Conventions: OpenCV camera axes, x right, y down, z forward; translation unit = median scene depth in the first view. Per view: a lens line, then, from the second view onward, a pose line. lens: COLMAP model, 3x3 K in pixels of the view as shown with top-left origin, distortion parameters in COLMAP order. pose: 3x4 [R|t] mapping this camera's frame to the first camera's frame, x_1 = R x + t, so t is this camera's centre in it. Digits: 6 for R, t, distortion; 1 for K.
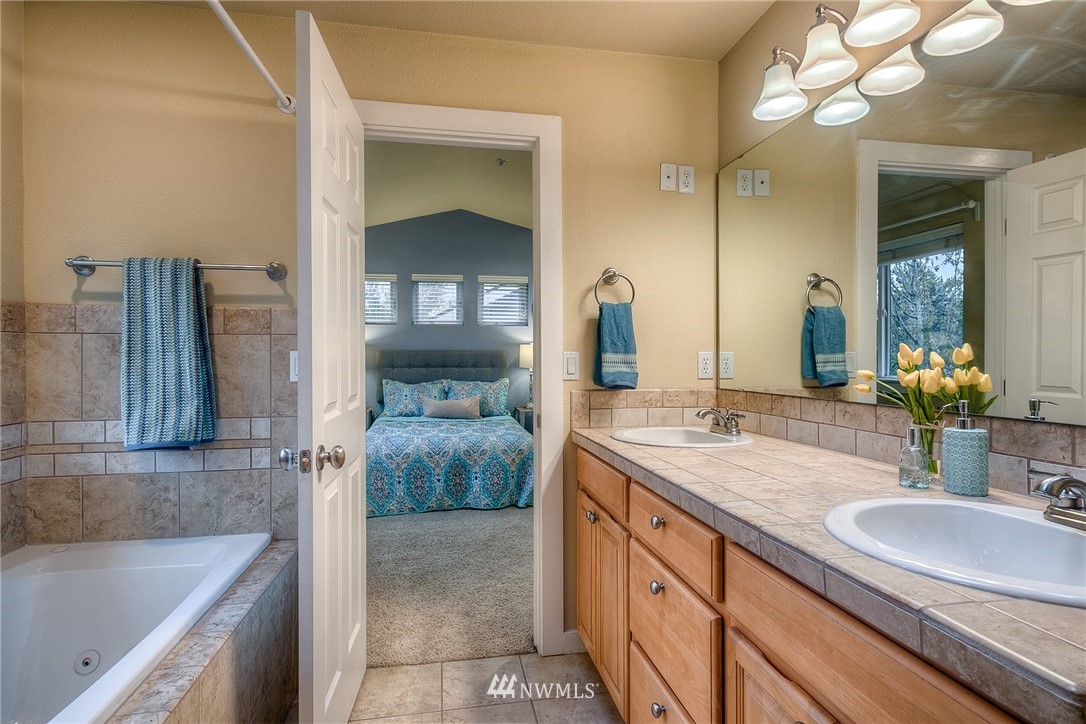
lens RADIAL K [[553.0, 0, 543.0], [0, 553.0, 362.0], [0, 0, 1]] dist [0.000558, 0.000038]
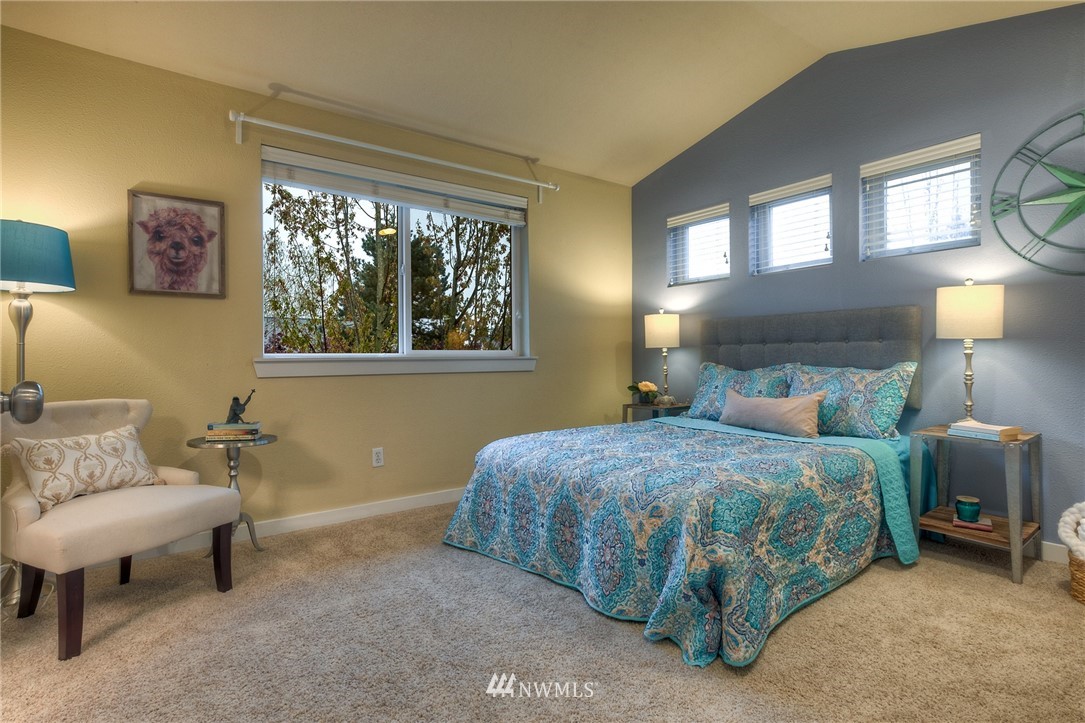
lens RADIAL K [[552.5, 0, 542.5], [0, 552.5, 361.5], [0, 0, 1]] dist [0.000558, 0.000038]
pose [[0.429765, -0.000180, -0.902941, 0.232053], [-0.000852, 0.999999, -0.000605, 0.030560], [0.902940, 0.001030, 0.429765, 0.526435]]
